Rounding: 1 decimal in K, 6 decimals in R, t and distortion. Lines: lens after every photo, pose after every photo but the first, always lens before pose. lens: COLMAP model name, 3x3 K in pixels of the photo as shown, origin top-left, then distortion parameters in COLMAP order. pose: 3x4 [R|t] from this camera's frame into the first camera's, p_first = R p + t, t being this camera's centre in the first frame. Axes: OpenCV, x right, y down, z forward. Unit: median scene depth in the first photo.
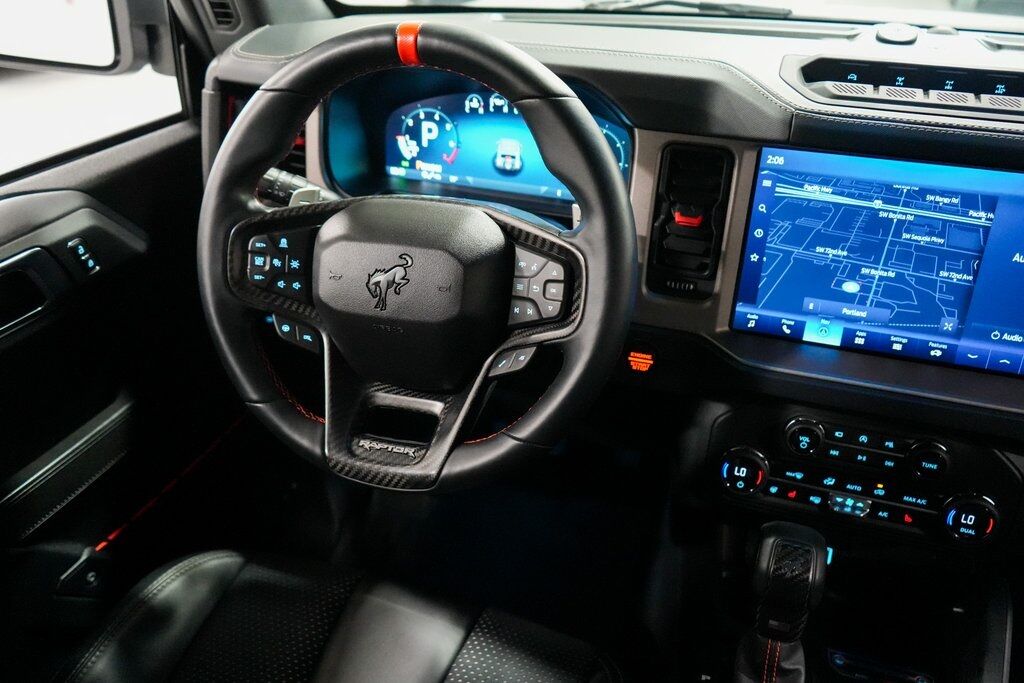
lens RADIAL K [[837.9, 0, 512.0], [0, 837.9, 341.5], [0, 0, 1]] dist [-0.002629, 0.002108]
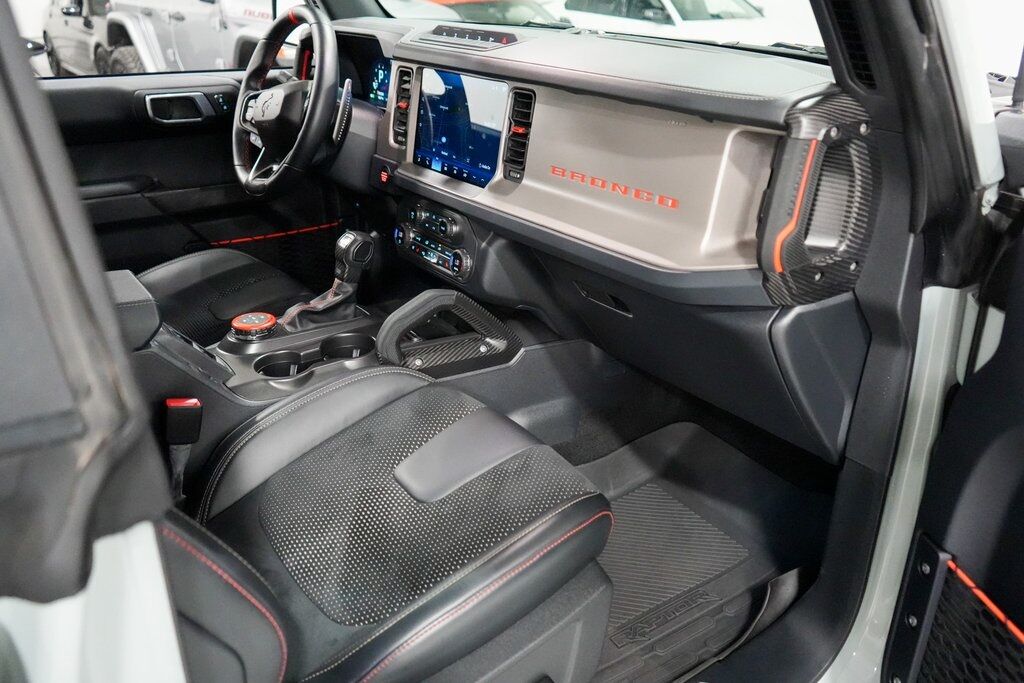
lens RADIAL K [[882.6, 0, 512.0], [0, 882.6, 341.5], [0, 0, 1]] dist [0.002087, 0.000528]
pose [[0.800839, 0.216131, -0.558520, 1.813235], [-0.279990, 0.959529, -0.030157, 0.413324], [0.529398, 0.180531, 0.828943, -0.568731]]
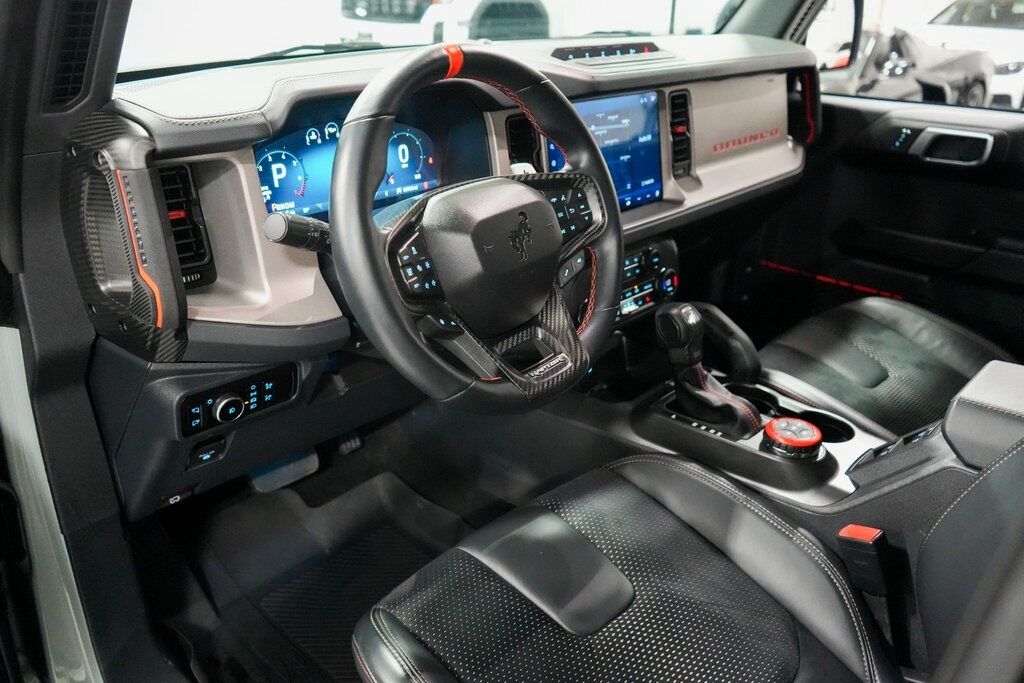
lens RADIAL K [[801.1, 0, 512.0], [0, 801.1, 341.5], [0, 0, 1]] dist [-0.015593, -0.002798]
pose [[0.430466, -0.382118, 0.817731, -1.093922], [0.443978, 0.878429, 0.176765, -0.137511], [-0.785864, 0.286963, 0.547786, 0.344830]]
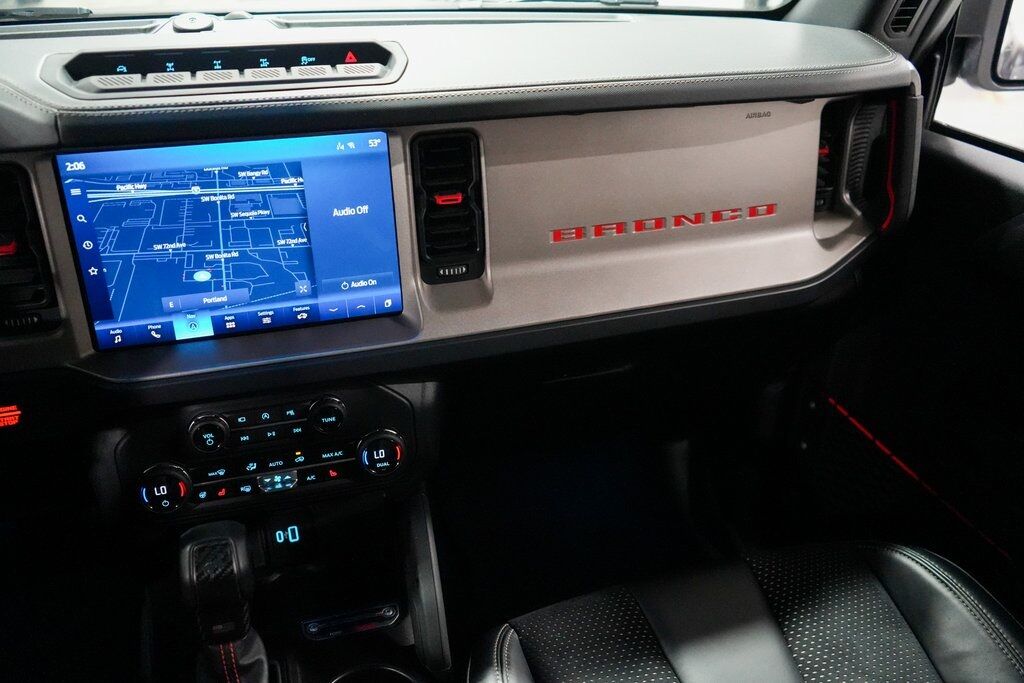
lens RADIAL K [[837.9, 0, 512.0], [0, 837.9, 341.5], [0, 0, 1]] dist [-0.002629, 0.002108]
pose [[0.813984, -0.288056, 0.504433, 0.179209], [0.291185, 0.953741, 0.074760, 0.041864], [-0.502634, 0.086030, 0.860208, -0.034512]]
